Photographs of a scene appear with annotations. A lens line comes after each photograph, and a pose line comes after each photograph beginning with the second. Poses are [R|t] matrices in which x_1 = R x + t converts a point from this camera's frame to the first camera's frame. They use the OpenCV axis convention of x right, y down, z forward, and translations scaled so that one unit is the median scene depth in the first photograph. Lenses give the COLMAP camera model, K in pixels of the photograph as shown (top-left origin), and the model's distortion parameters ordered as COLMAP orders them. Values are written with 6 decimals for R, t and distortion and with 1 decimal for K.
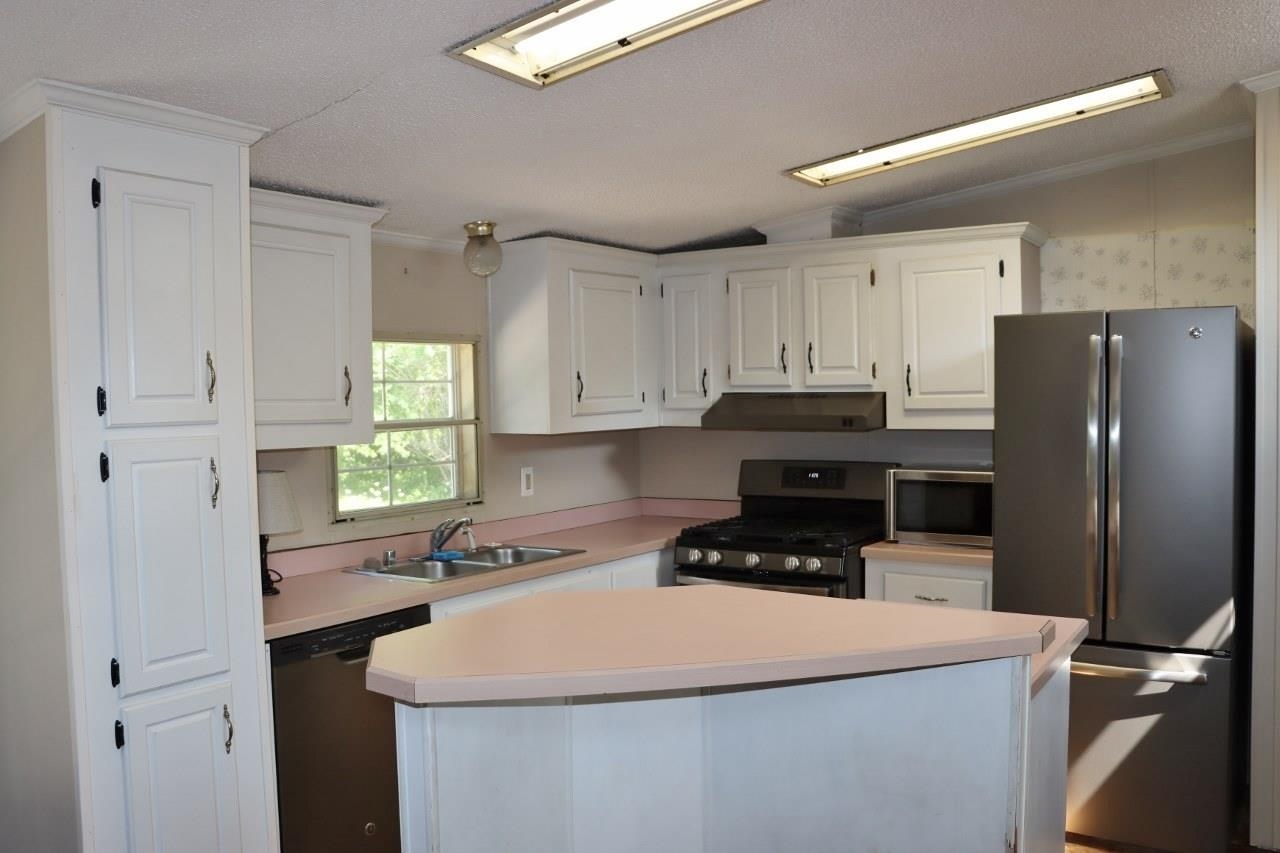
lens RADIAL K [[1054.6, 0, 640.0], [0, 1054.6, 426.5], [0, 0, 1]] dist [-0.183185, 0.163828]
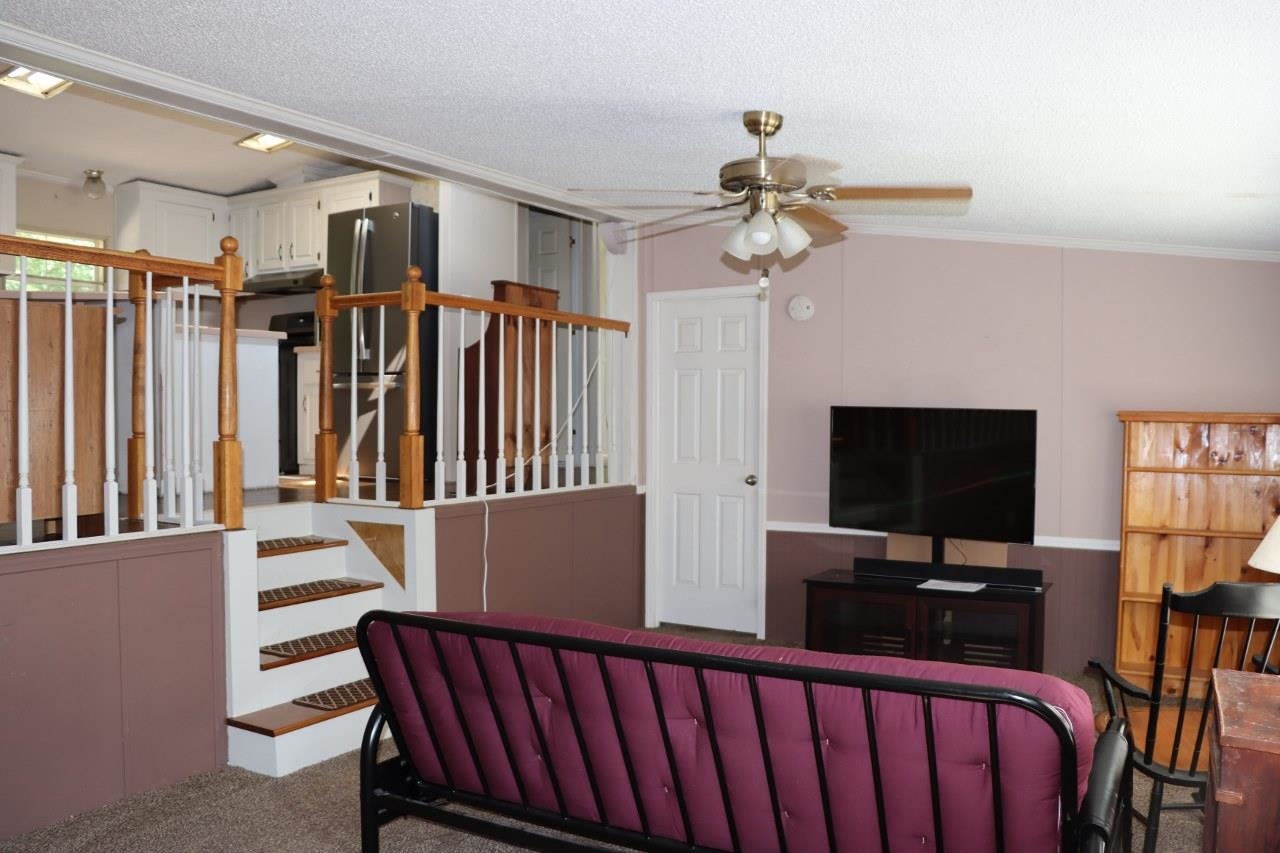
lens RADIAL K [[1054.6, 0, 640.0], [0, 1054.6, 426.5], [0, 0, 1]] dist [-0.183185, 0.163828]
pose [[0.997491, 0.013965, 0.069396, 0.671759], [-0.012619, 0.999724, -0.019798, 0.274355], [-0.069653, 0.018872, 0.997393, -0.827161]]
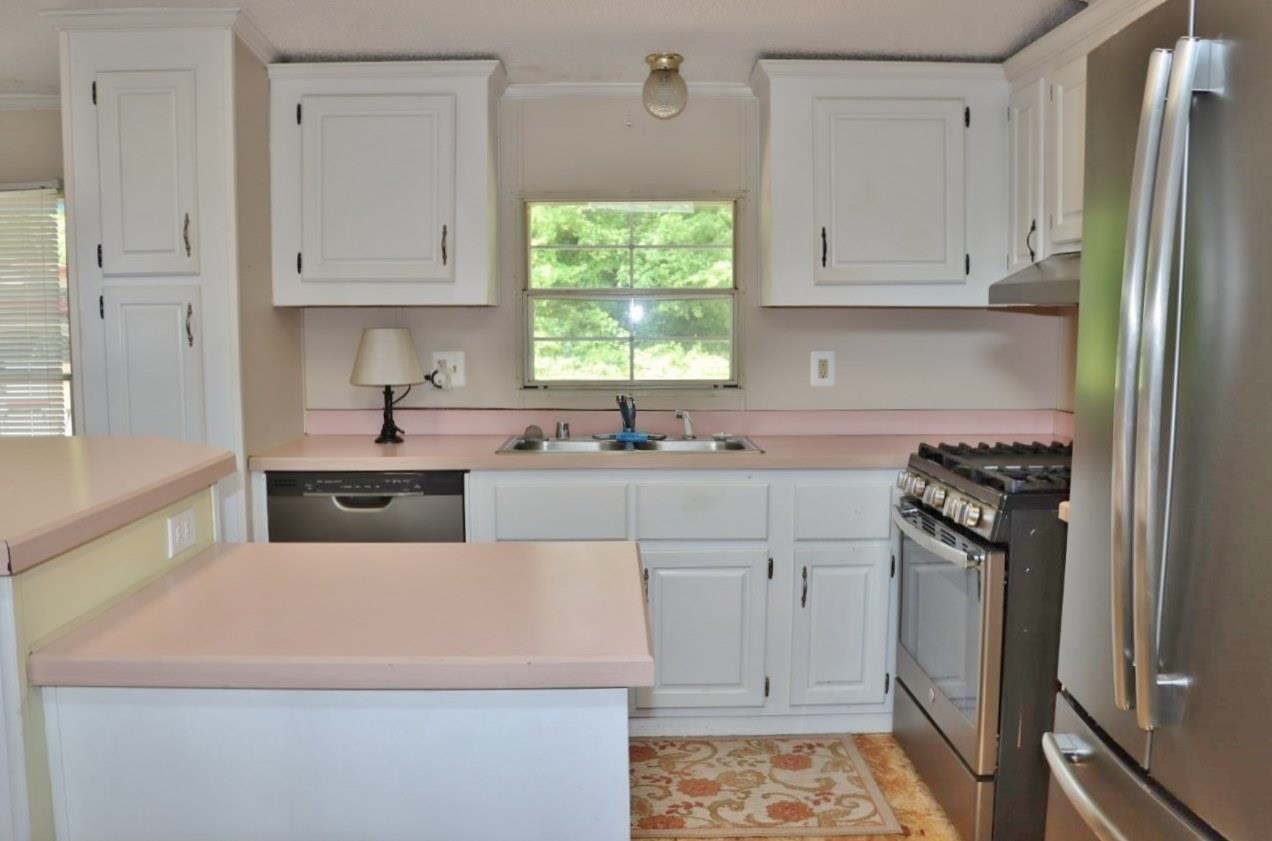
lens RADIAL K [[1053.1, 0, 636.0], [0, 1053.1, 420.5], [0, 0, 1]] dist [-0.179311, 0.131721]
pose [[0.579153, 0.098124, -0.809292, 0.519322], [-0.033545, 0.994757, 0.096605, 0.020717], [0.814529, -0.028801, 0.579408, 0.453995]]
